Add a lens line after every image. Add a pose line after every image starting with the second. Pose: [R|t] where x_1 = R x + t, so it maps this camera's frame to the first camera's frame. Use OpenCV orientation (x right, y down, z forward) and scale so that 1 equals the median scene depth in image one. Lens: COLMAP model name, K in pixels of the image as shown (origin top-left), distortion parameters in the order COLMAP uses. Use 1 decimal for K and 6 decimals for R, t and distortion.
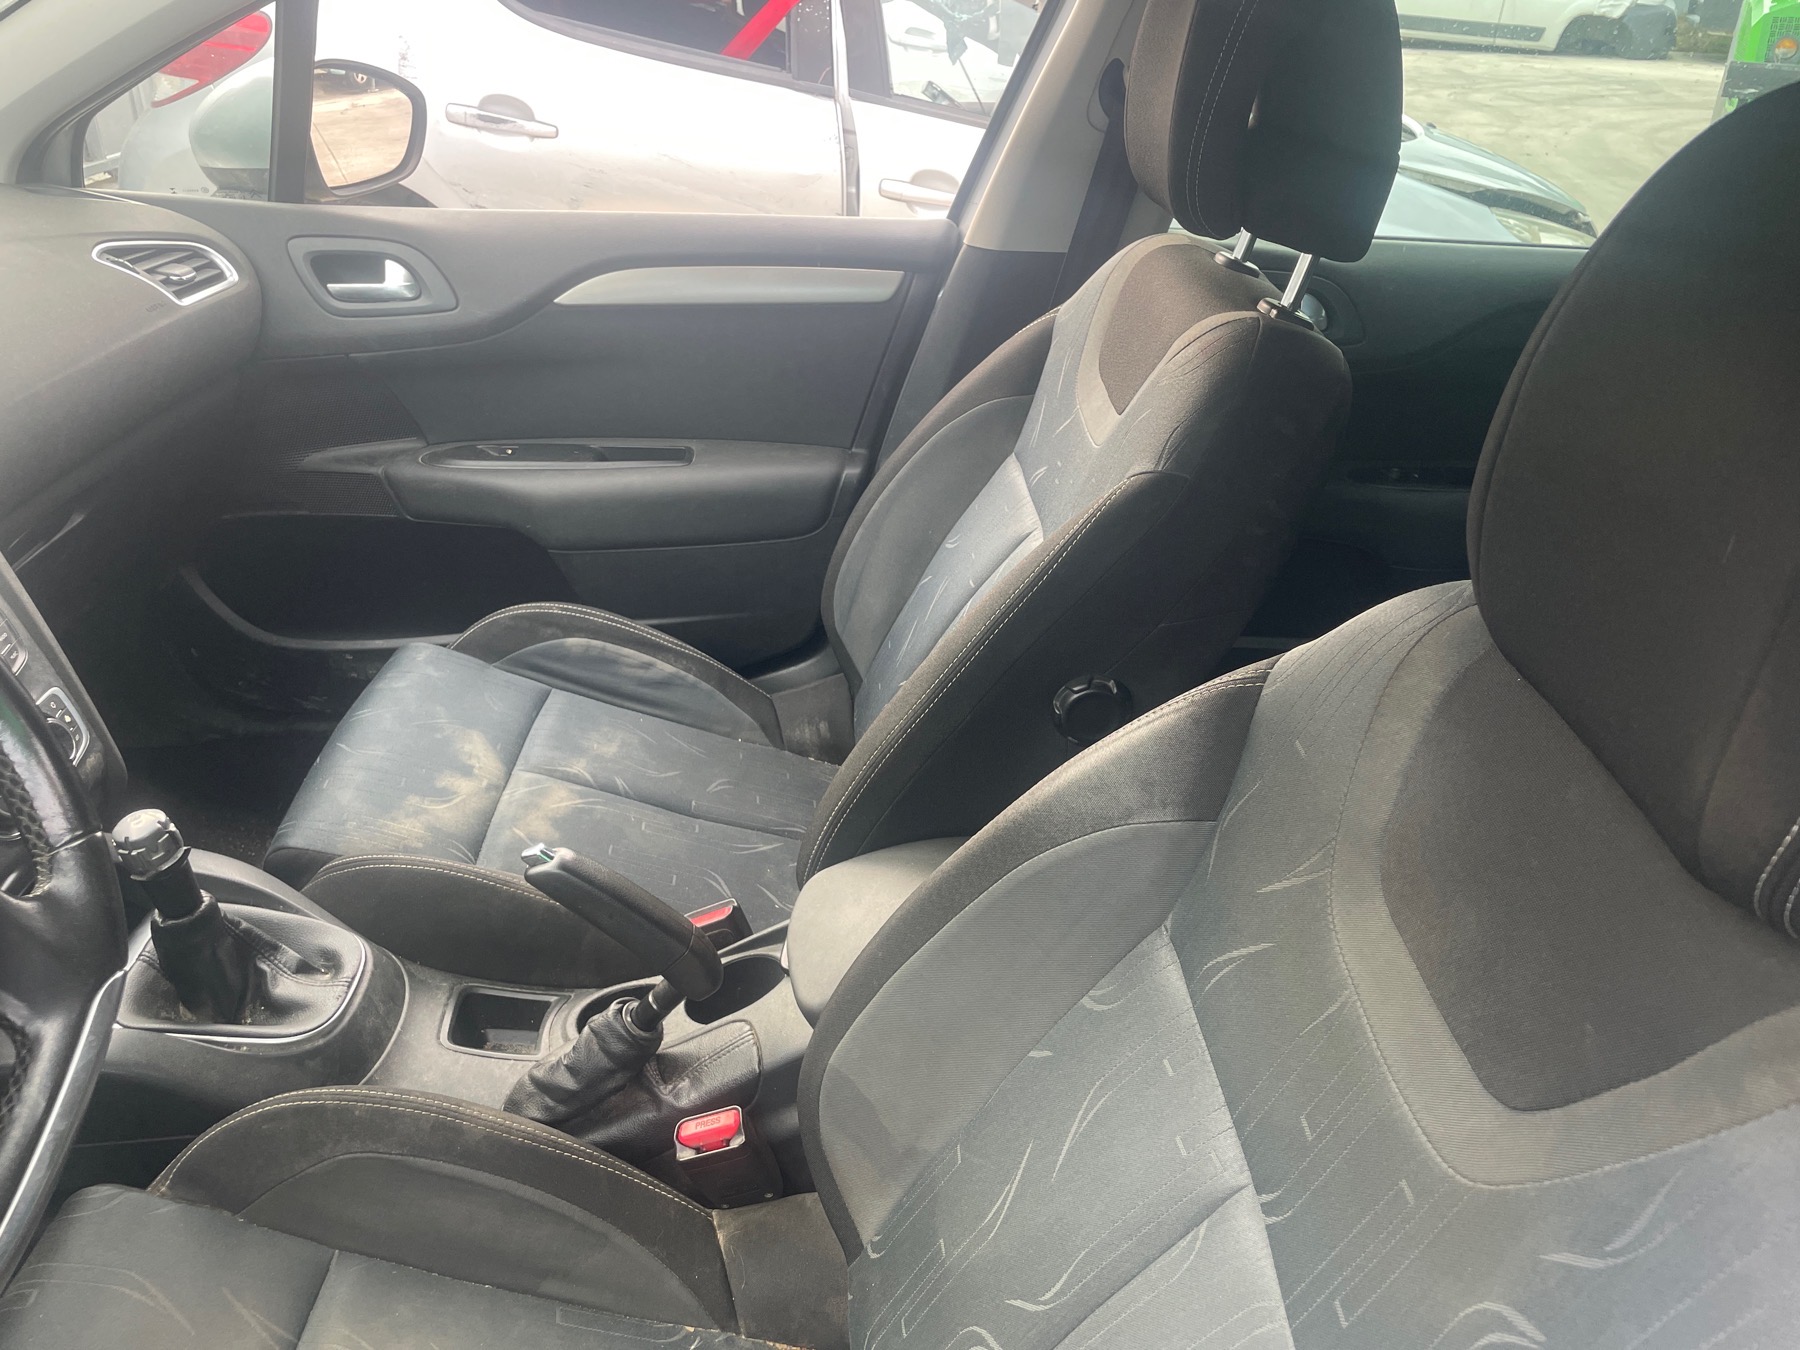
lens RADIAL K [[1355.8, 0, 891.5], [0, 1355.8, 663.1], [0, 0, 1]] dist [0.081361, -0.104835]
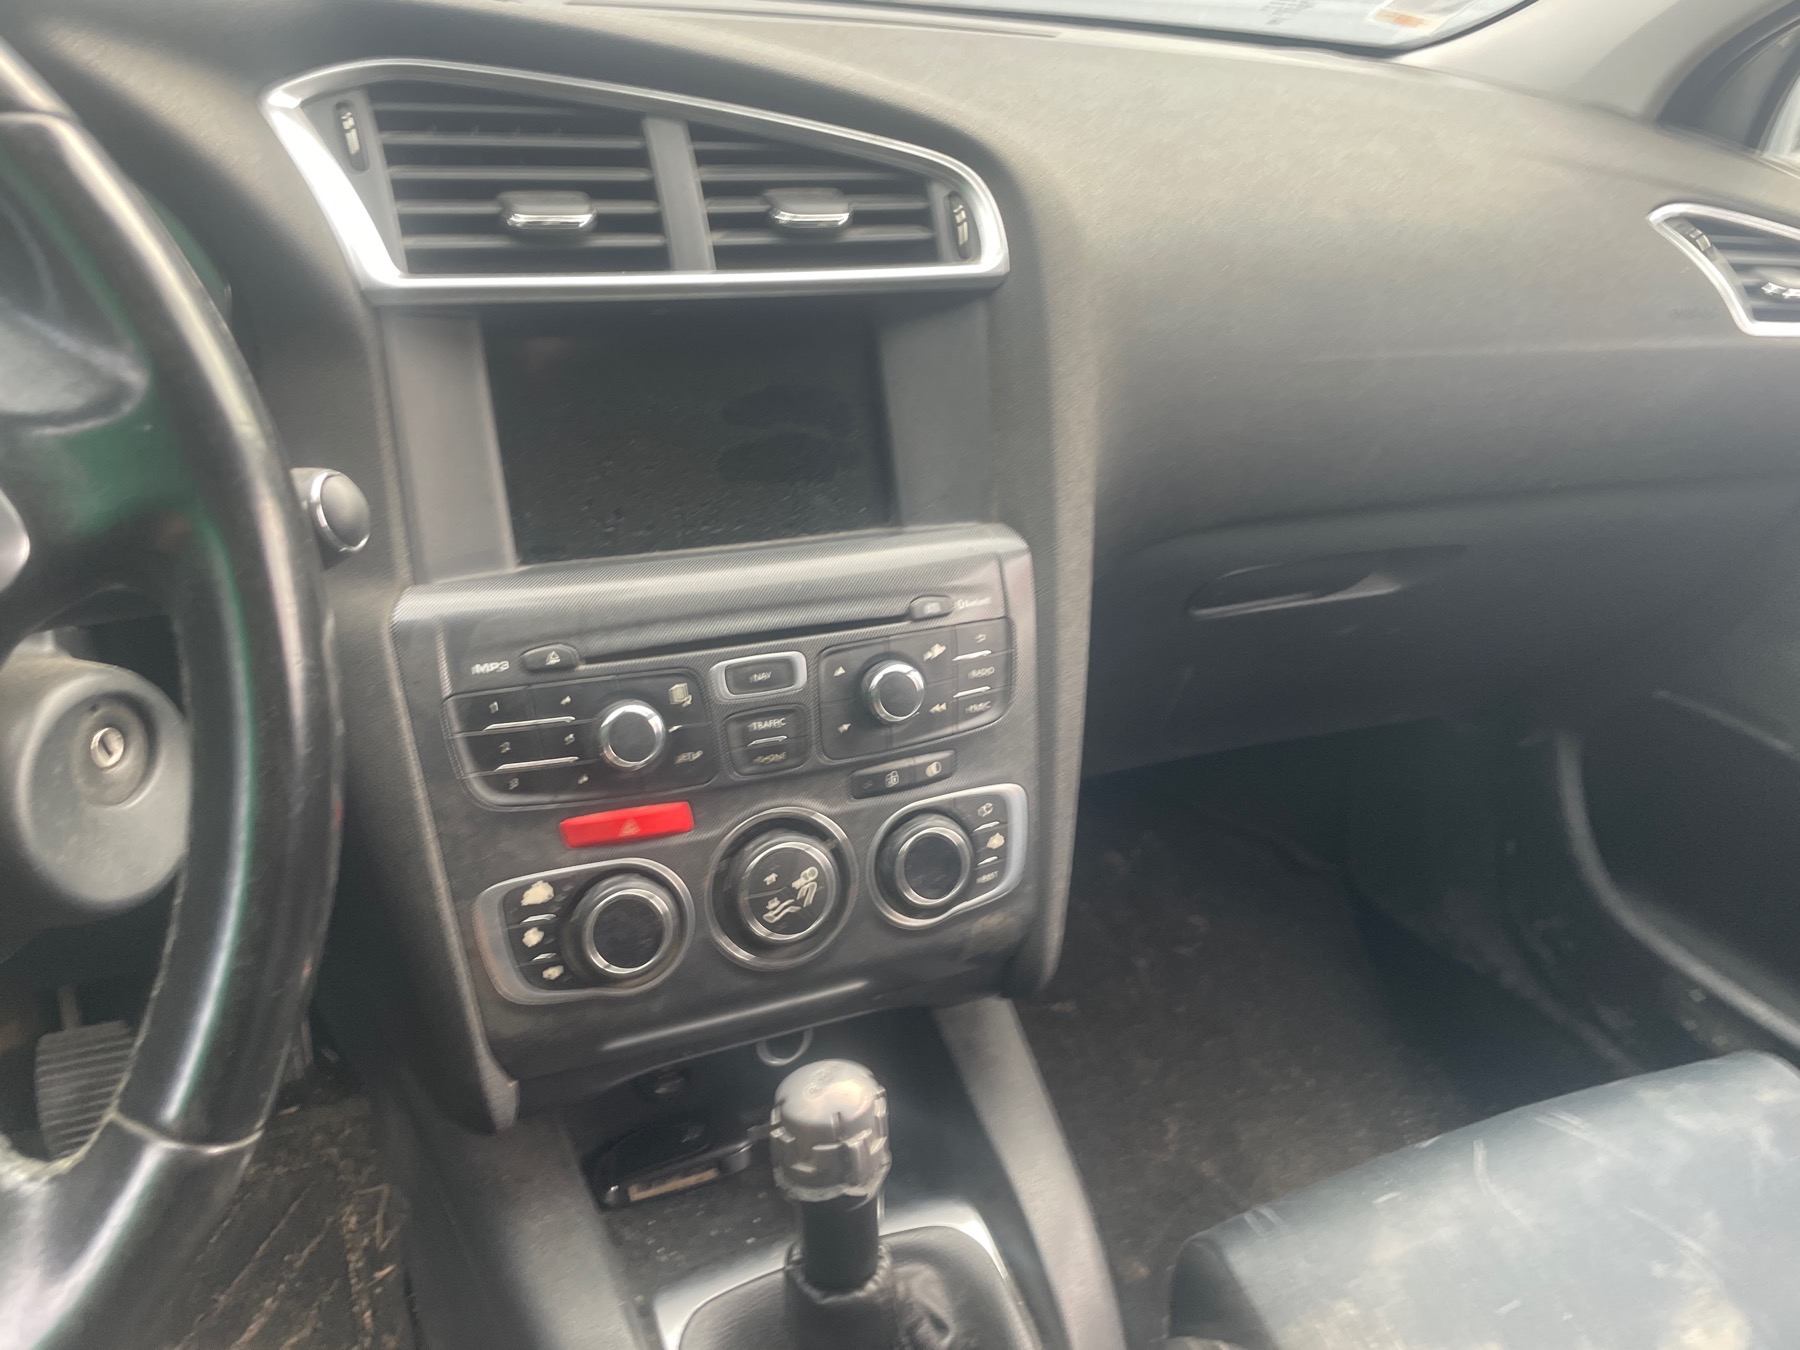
lens RADIAL K [[1371.1, 0, 903.6], [0, 1371.1, 669.7], [0, 0, 1]] dist [0.090979, -0.127277]
pose [[0.380752, 0.415262, -0.826187, -0.156918], [-0.490283, 0.848215, 0.200384, -0.113265], [0.783996, 0.328769, 0.526556, 0.612855]]
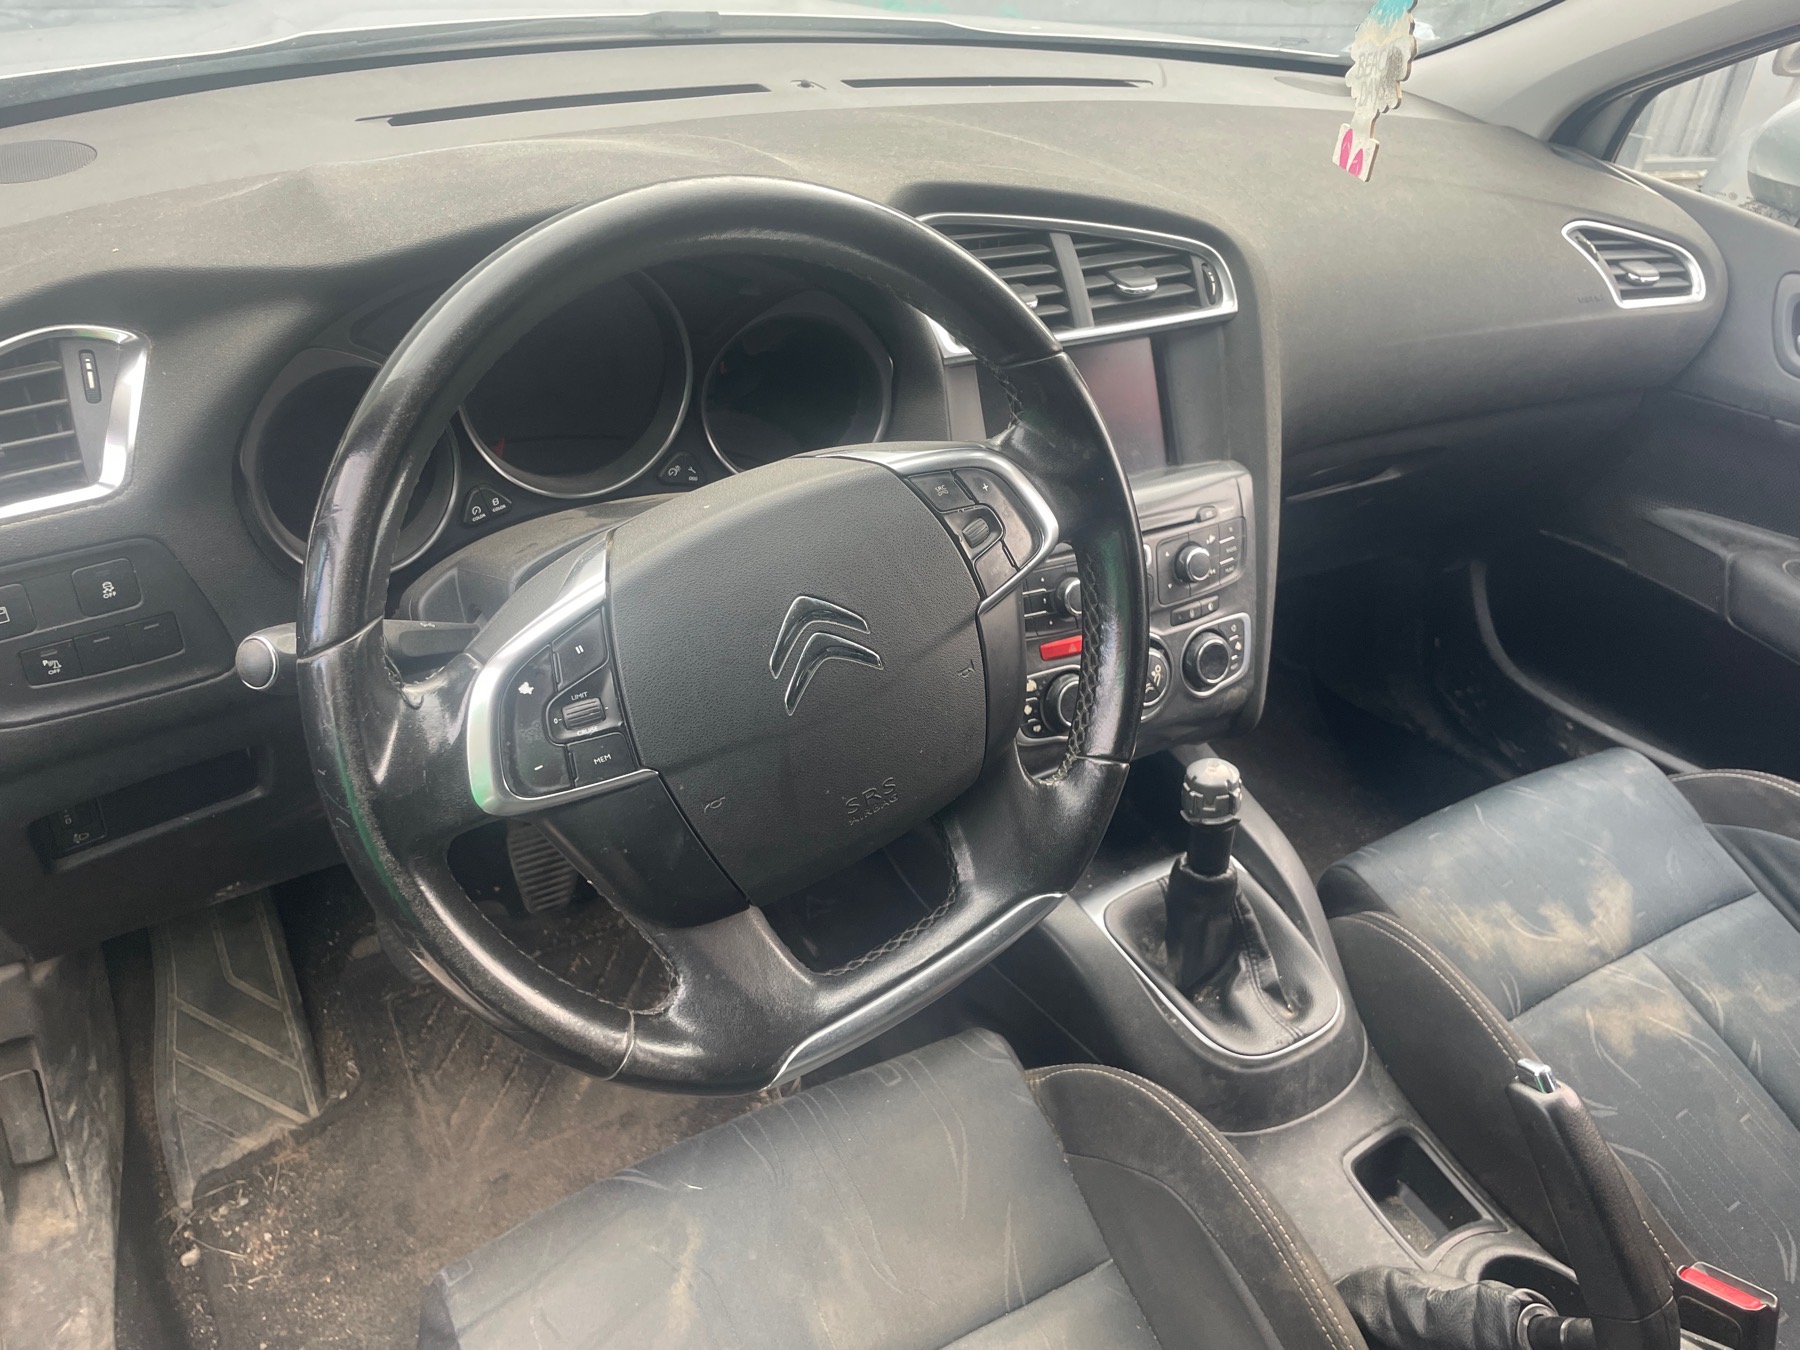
lens RADIAL K [[1358.5, 0, 898.9], [0, 1358.5, 684.8], [0, 0, 1]] dist [0.073650, -0.110240]
pose [[0.507817, 0.478636, -0.716261, 0.007563], [-0.467931, 0.851351, 0.237153, -0.054213], [0.723299, 0.214731, 0.656299, 0.158896]]
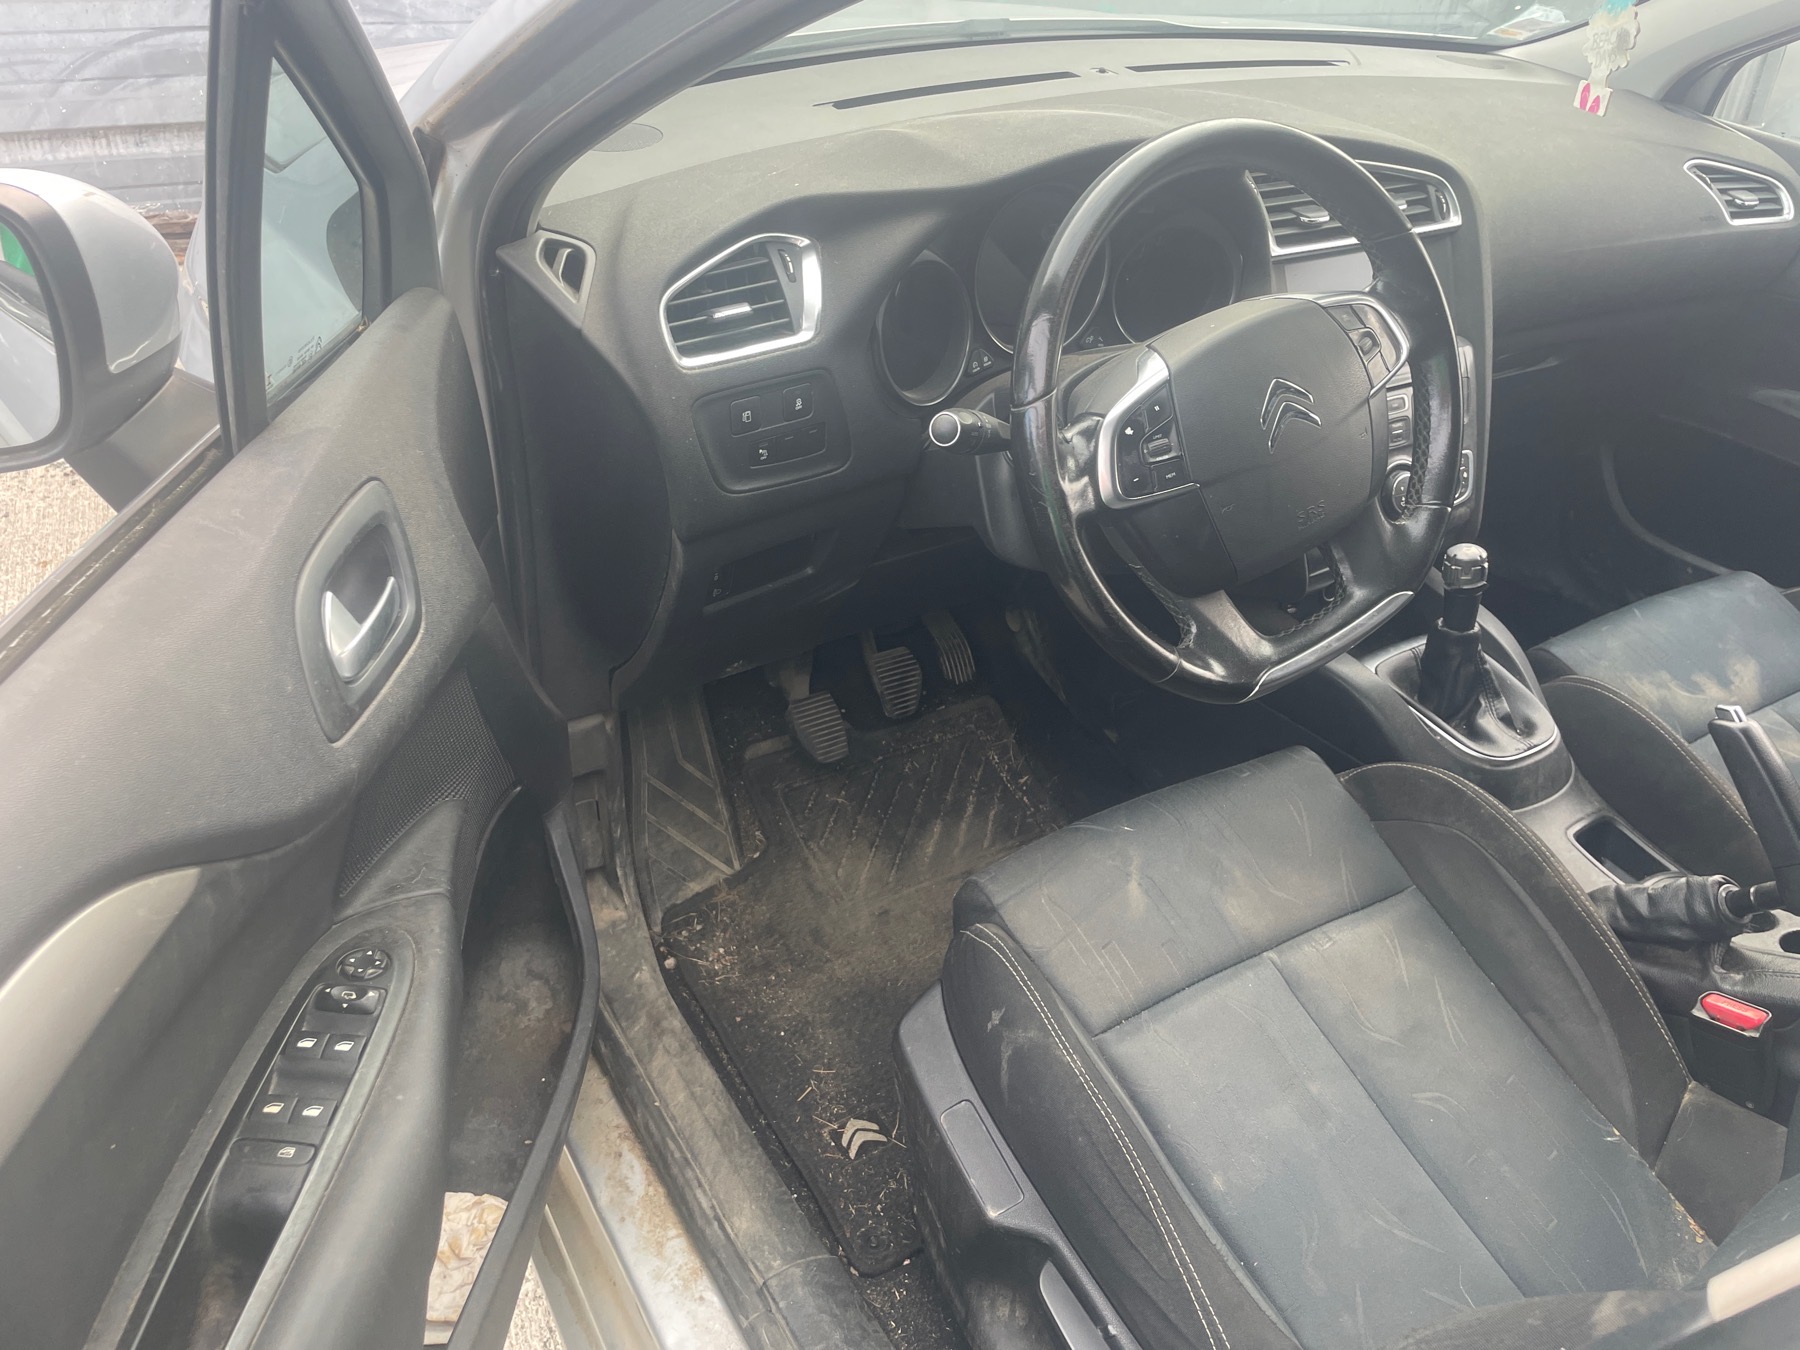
lens RADIAL K [[1346.3, 0, 910.9], [0, 1346.3, 660.1], [0, 0, 1]] dist [0.072454, -0.106698]
pose [[0.505111, 0.459009, -0.730871, 0.180020], [-0.444251, 0.864317, 0.235792, 0.119473], [0.739935, 0.205589, 0.640491, -0.214356]]
